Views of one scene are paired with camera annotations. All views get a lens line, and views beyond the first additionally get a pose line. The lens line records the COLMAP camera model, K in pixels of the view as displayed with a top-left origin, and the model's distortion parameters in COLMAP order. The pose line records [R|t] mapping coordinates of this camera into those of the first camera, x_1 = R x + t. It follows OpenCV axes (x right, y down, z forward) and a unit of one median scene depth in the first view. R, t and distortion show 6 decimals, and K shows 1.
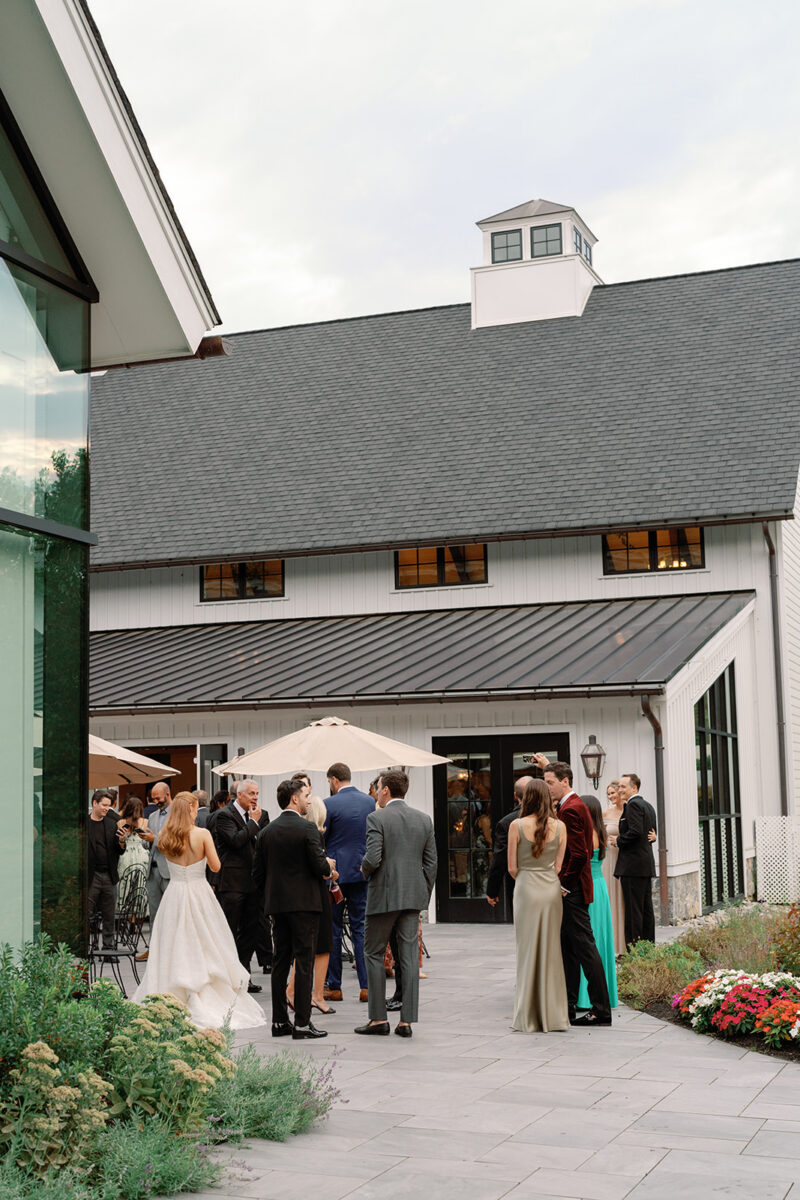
lens RADIAL K [[1652.5, 0, 398.6], [0, 1652.5, 598.5], [0, 0, 1]] dist [0.017046, 0.000000]
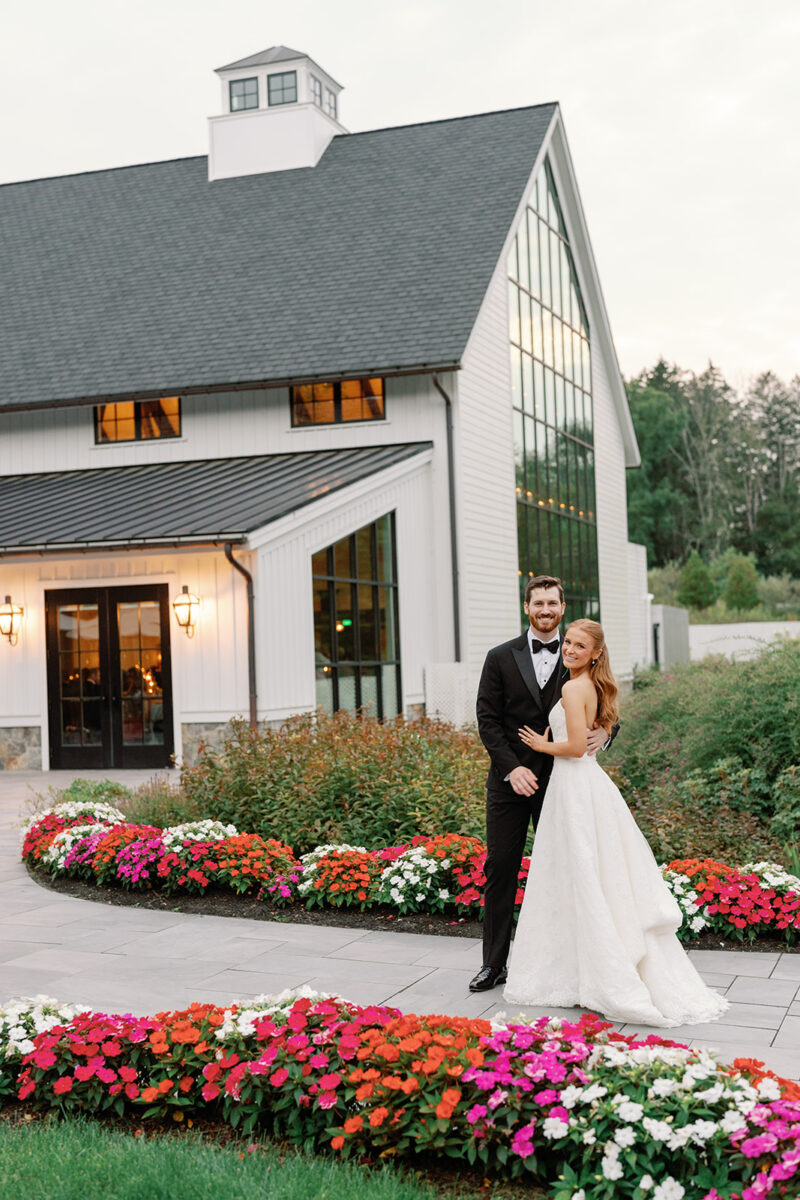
lens RADIAL K [[1652.5, 0, 400.2], [0, 1652.5, 600.8], [0, 0, 1]] dist [0.017046, 0.000000]
pose [[0.999321, -0.015905, 0.033241, 0.135343], [0.013004, 0.996234, 0.085727, 0.004383], [-0.034480, -0.085237, 0.995764, -0.010985]]
